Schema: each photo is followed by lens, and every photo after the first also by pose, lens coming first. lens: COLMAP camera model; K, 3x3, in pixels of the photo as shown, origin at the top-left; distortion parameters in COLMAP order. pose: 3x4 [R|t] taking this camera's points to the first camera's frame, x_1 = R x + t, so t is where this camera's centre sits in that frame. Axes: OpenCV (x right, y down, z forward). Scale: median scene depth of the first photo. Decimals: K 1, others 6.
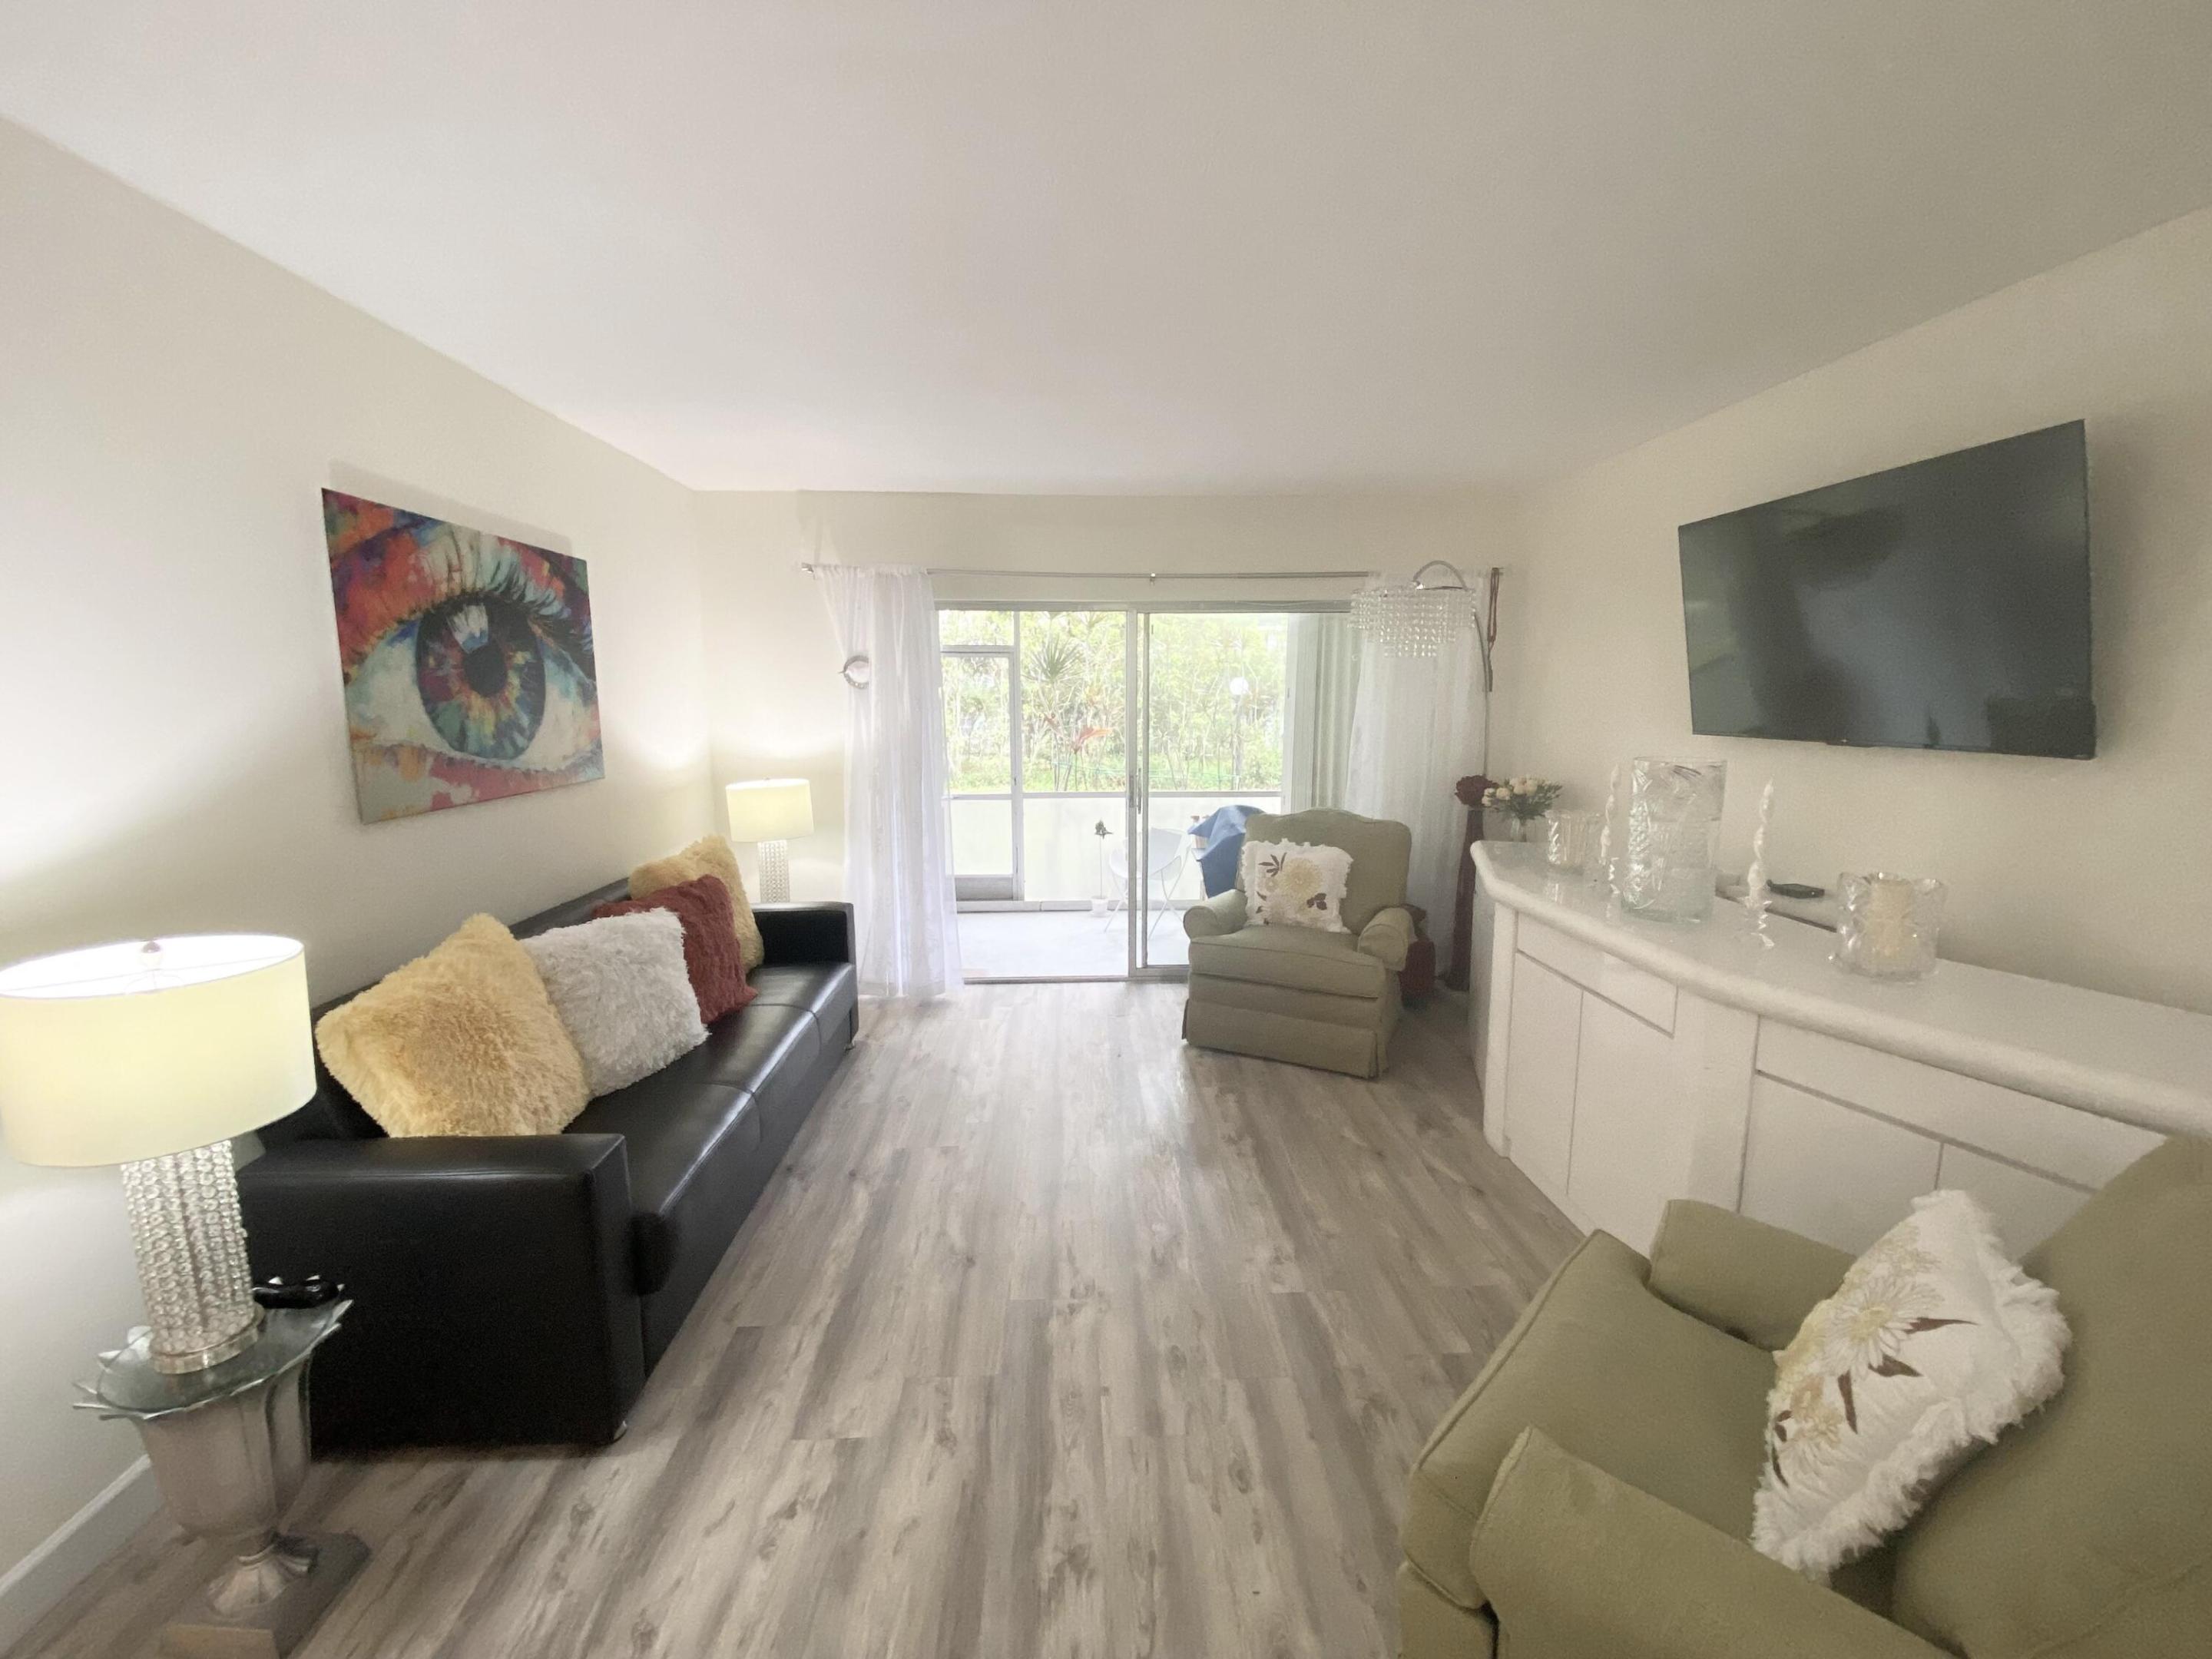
lens RADIAL K [[900.2, 0, 1108.0], [0, 900.2, 837.0], [0, 0, 1]] dist [-0.000882, -0.000173]
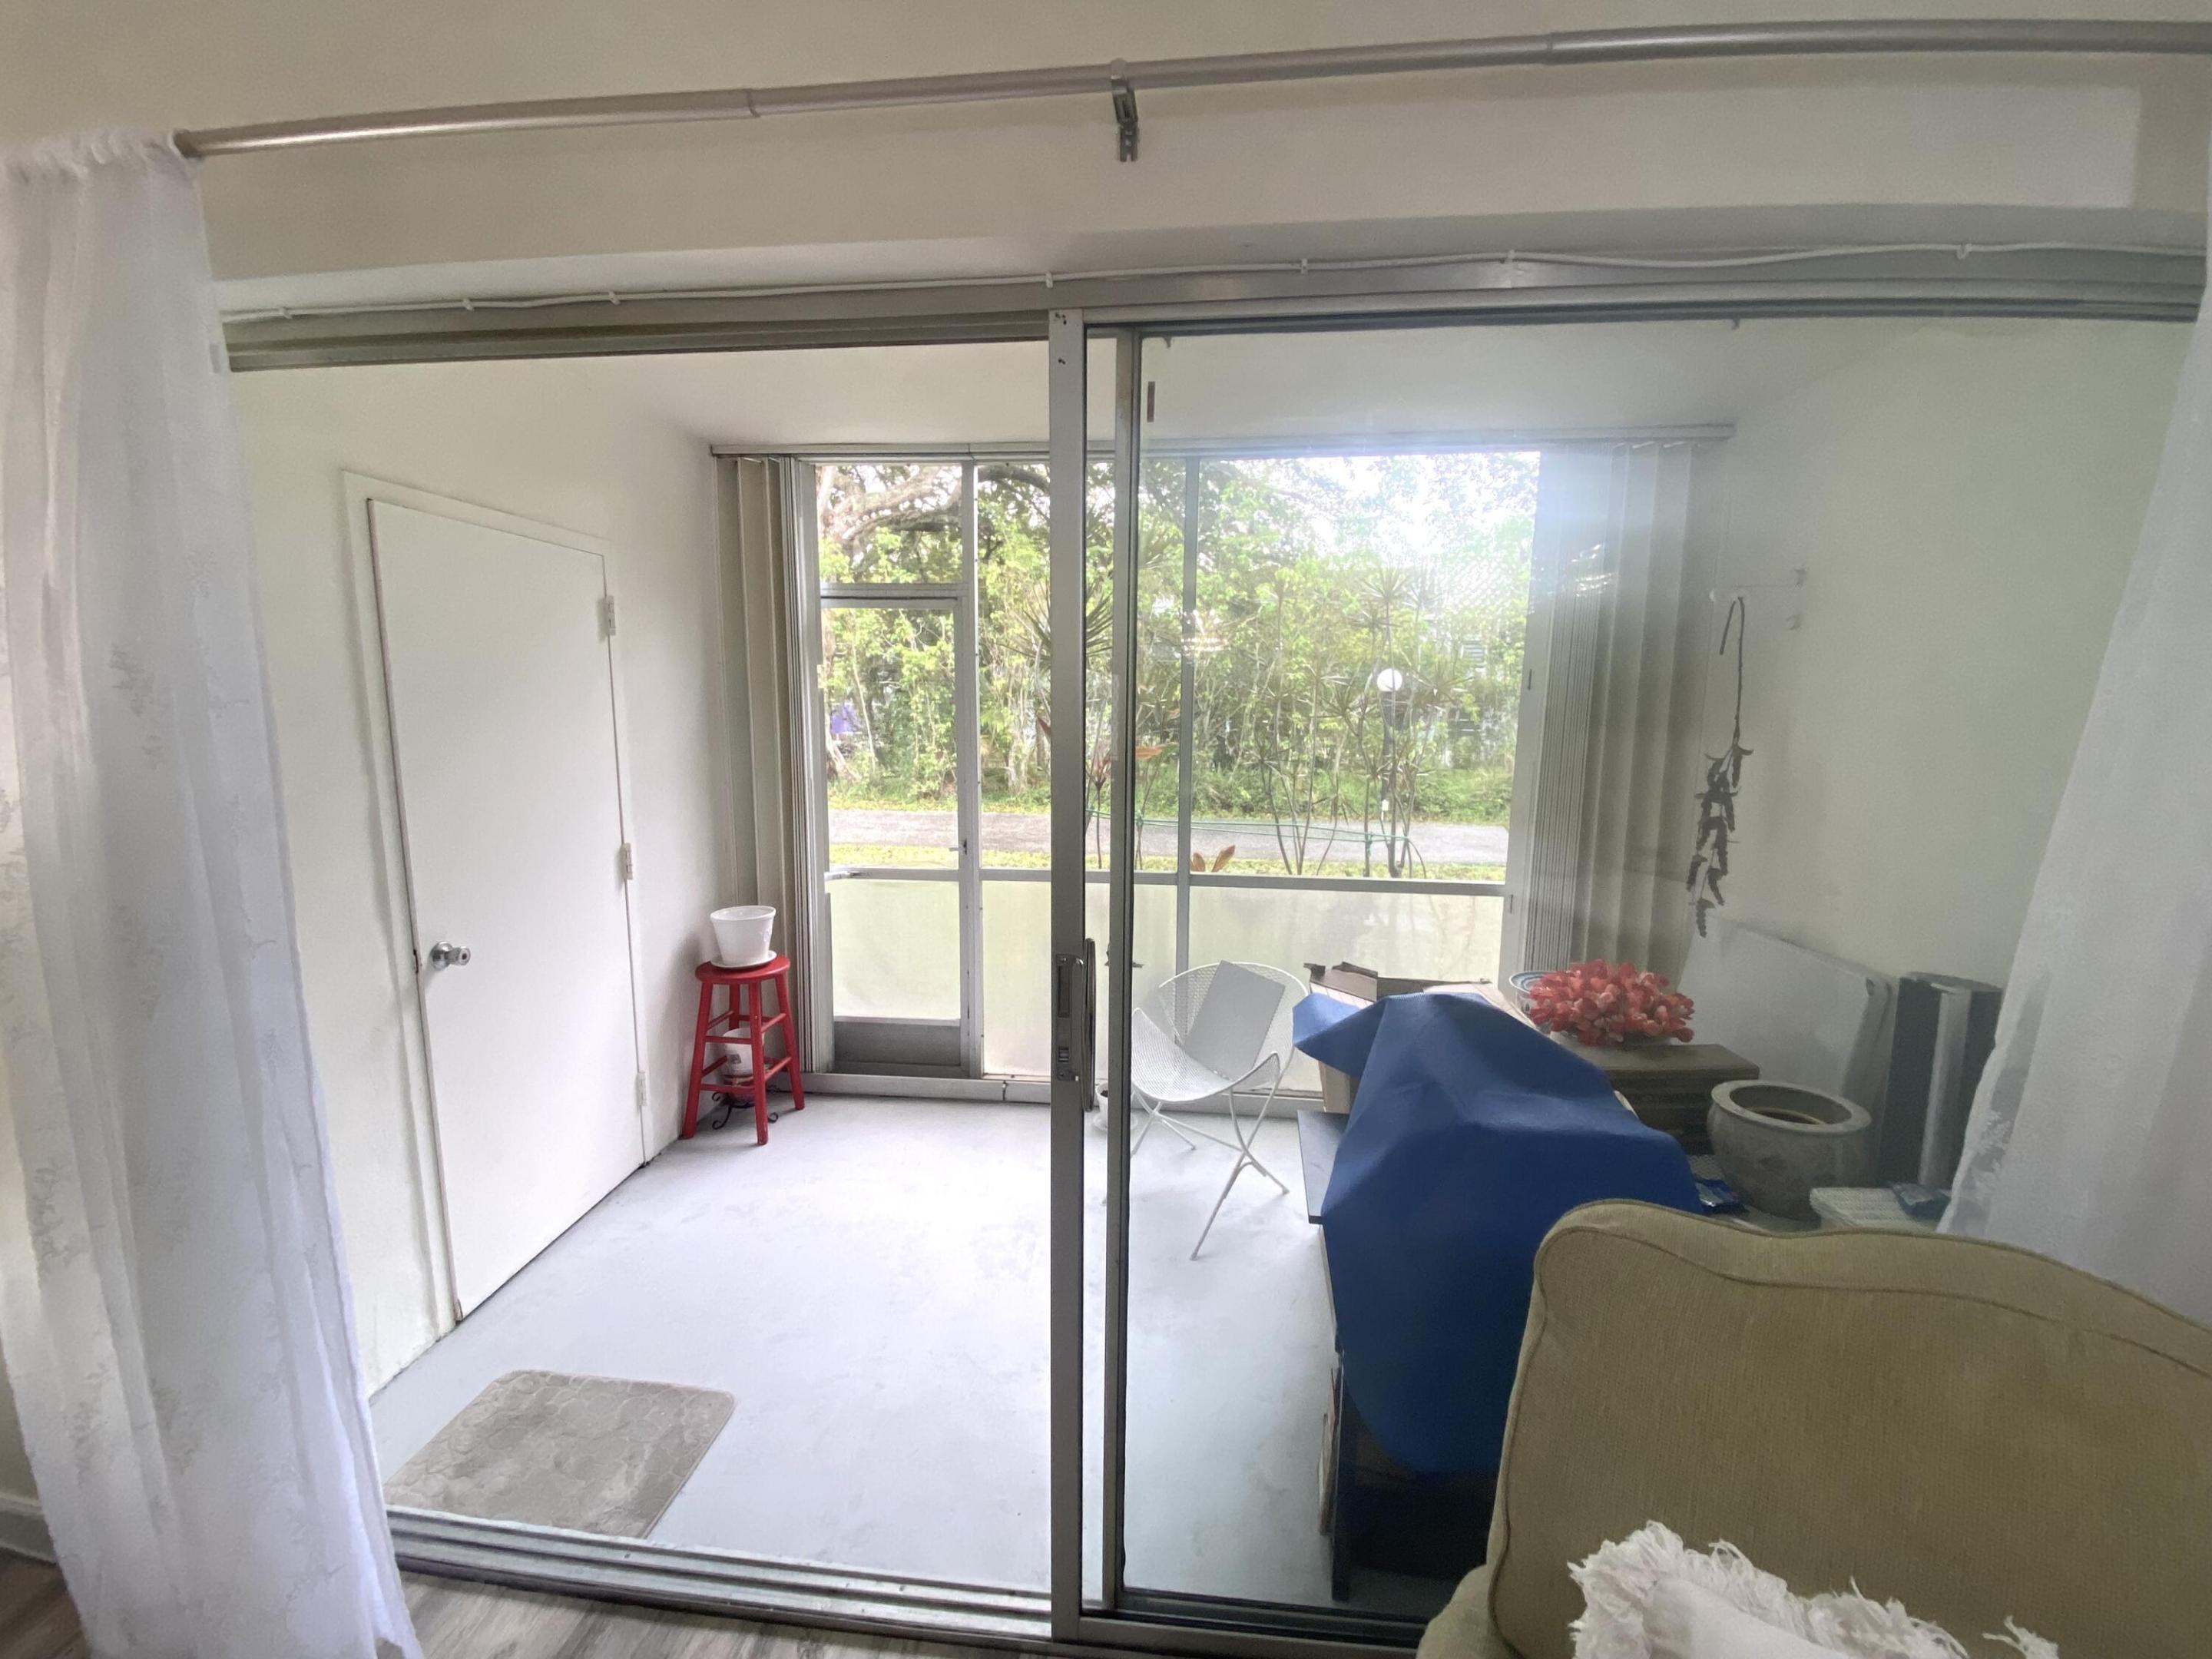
lens RADIAL K [[900.2, 0, 1088.7], [0, 900.2, 814.7], [0, 0, 1]] dist [-0.000882, -0.000173]
pose [[0.986523, 0.028898, -0.161051, 0.050425], [-0.032485, 0.999278, -0.019680, -0.071710], [0.160366, 0.024646, 0.986750, 0.489248]]
